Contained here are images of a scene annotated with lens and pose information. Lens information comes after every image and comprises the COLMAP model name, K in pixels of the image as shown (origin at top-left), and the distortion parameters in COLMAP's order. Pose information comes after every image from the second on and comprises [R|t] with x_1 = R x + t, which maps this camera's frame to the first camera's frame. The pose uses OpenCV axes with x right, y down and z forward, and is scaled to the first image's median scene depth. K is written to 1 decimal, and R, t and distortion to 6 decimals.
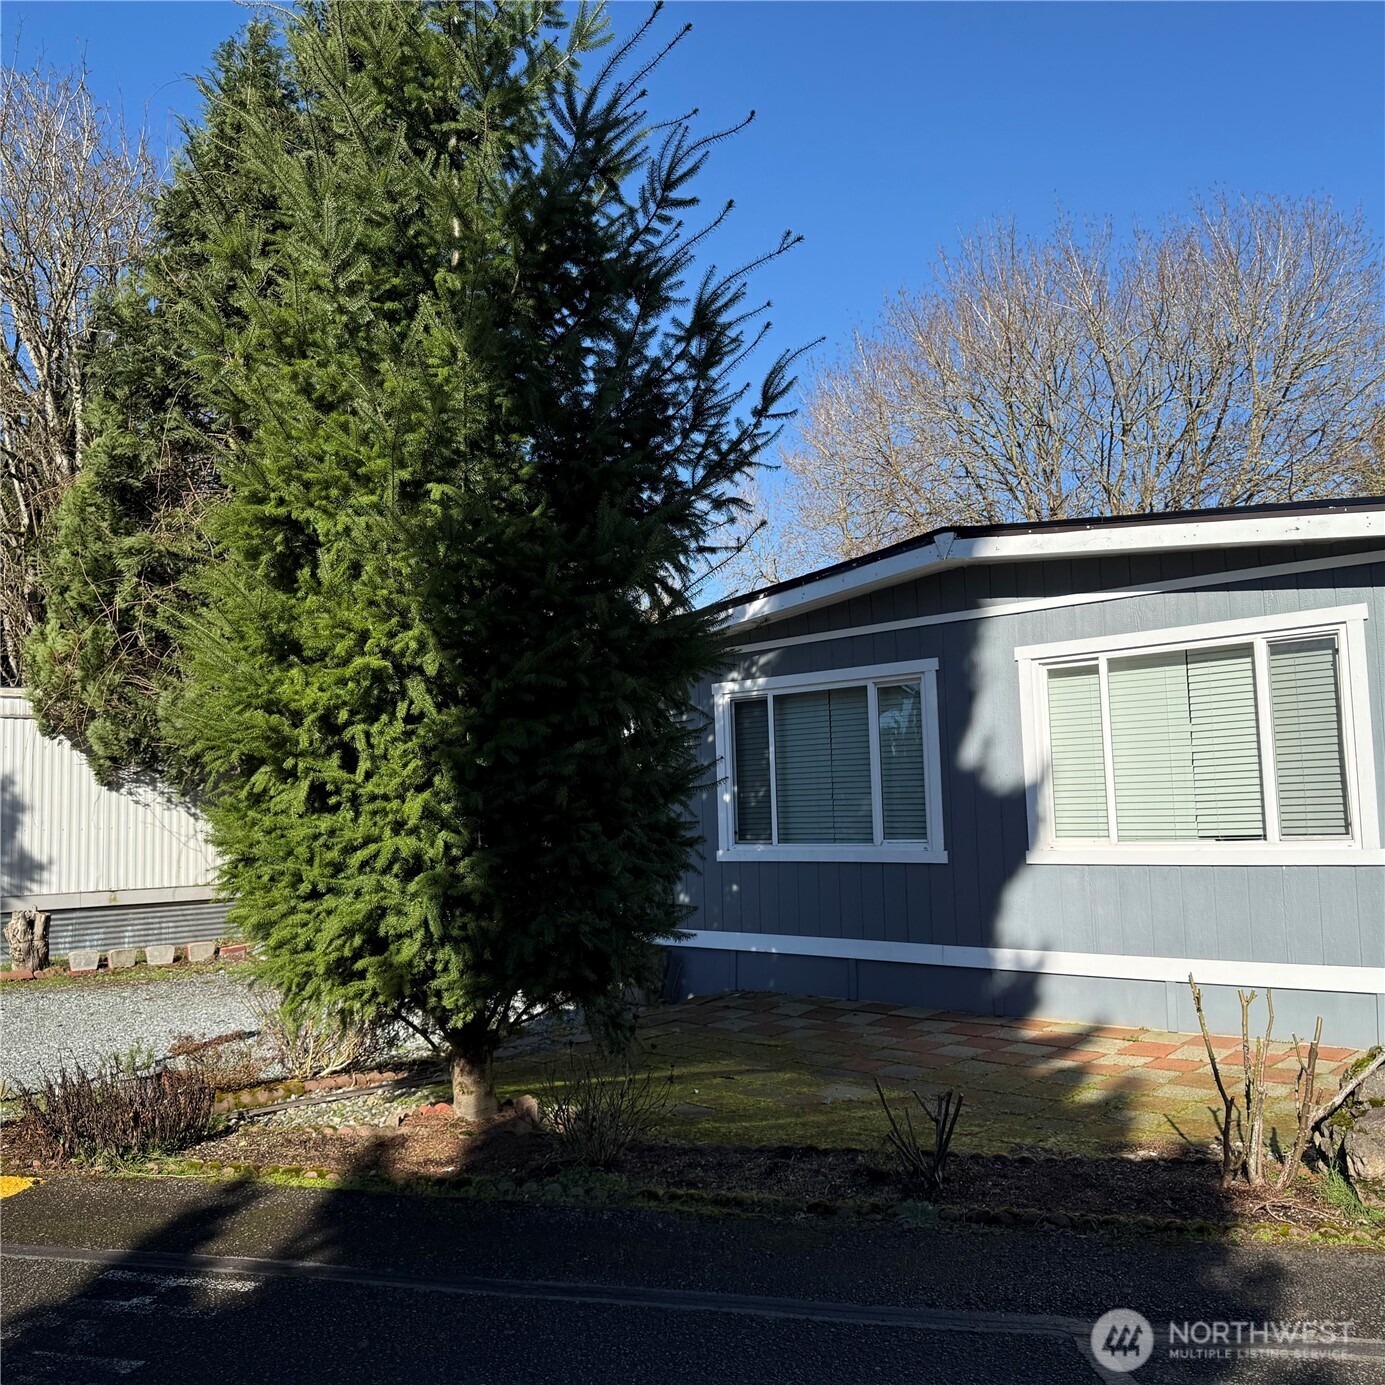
lens RADIAL K [[1303.7, 0, 702.5], [0, 1303.7, 679.0], [0, 0, 1]] dist [0.188904, -0.321441]
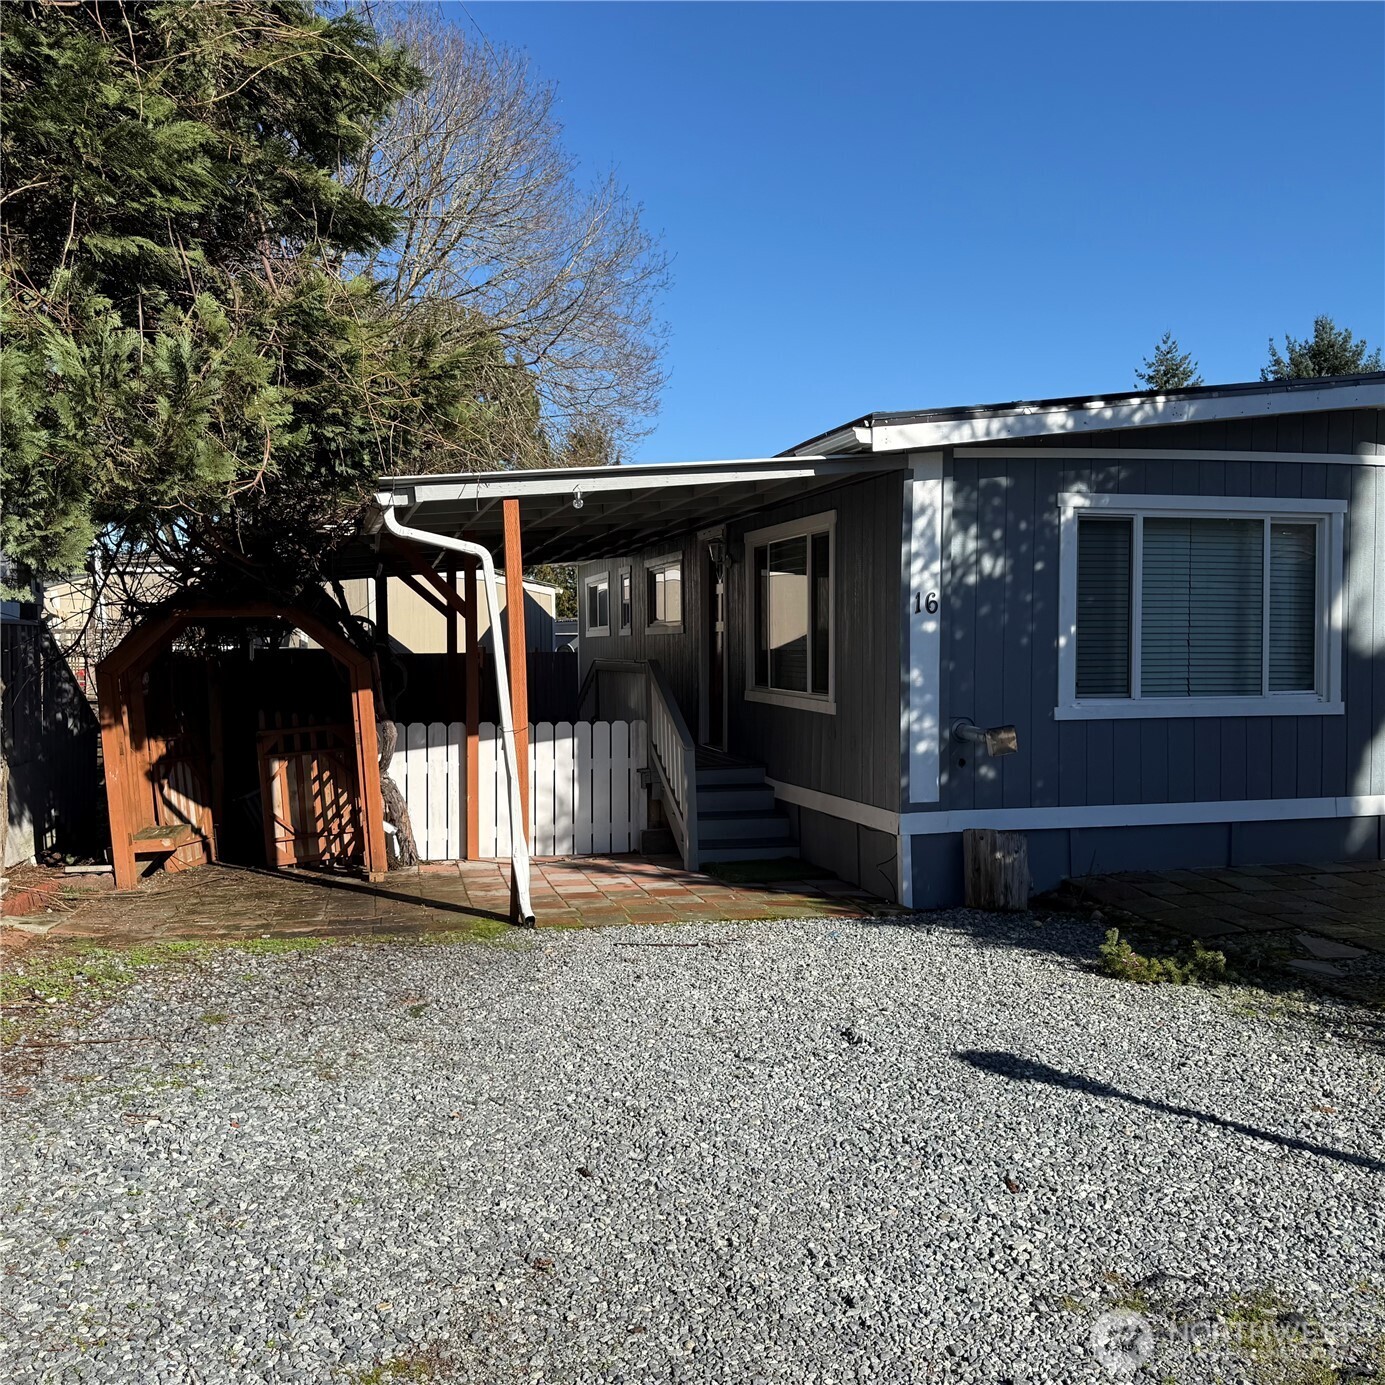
lens RADIAL K [[1294.6, 0, 691.5], [0, 1294.6, 704.6], [0, 0, 1]] dist [0.168661, -0.327134]
pose [[0.575190, 0.001506, 0.818018, -0.783532], [-0.092135, 0.993754, 0.062955, 0.102456], [-0.812815, -0.111579, 0.571736, 0.738774]]
